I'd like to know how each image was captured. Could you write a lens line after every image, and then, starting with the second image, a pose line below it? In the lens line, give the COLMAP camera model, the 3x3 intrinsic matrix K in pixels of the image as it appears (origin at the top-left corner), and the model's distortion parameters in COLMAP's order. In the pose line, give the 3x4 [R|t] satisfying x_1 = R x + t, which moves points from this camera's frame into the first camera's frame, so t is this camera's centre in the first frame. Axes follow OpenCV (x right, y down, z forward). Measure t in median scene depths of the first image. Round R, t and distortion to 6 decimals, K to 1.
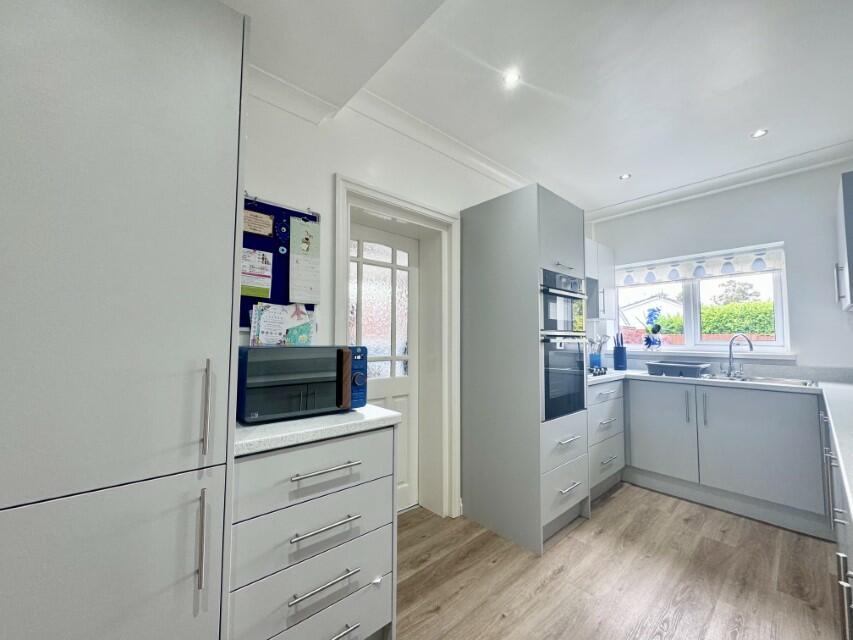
lens RADIAL K [[339.9, 0, 425.0], [0, 339.9, 321.3], [0, 0, 1]] dist [-0.000062, -0.000569]
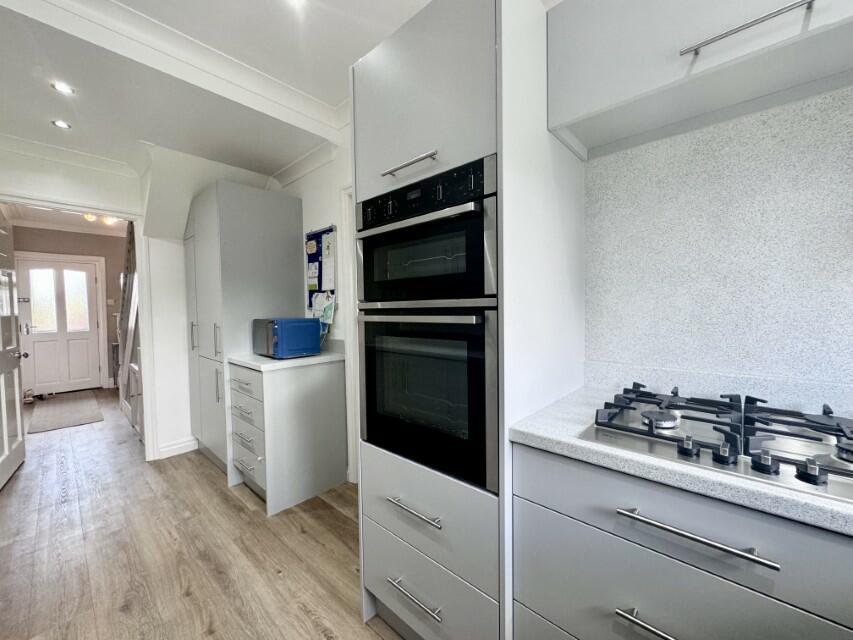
lens RADIAL K [[339.9, 0, 425.2], [0, 339.9, 321.8], [0, 0, 1]] dist [-0.000062, -0.000569]
pose [[0.100360, 0.030433, -0.994486, 1.210034], [0.072037, 0.996687, 0.037770, 0.061537], [0.992340, -0.075430, 0.097835, 1.288013]]
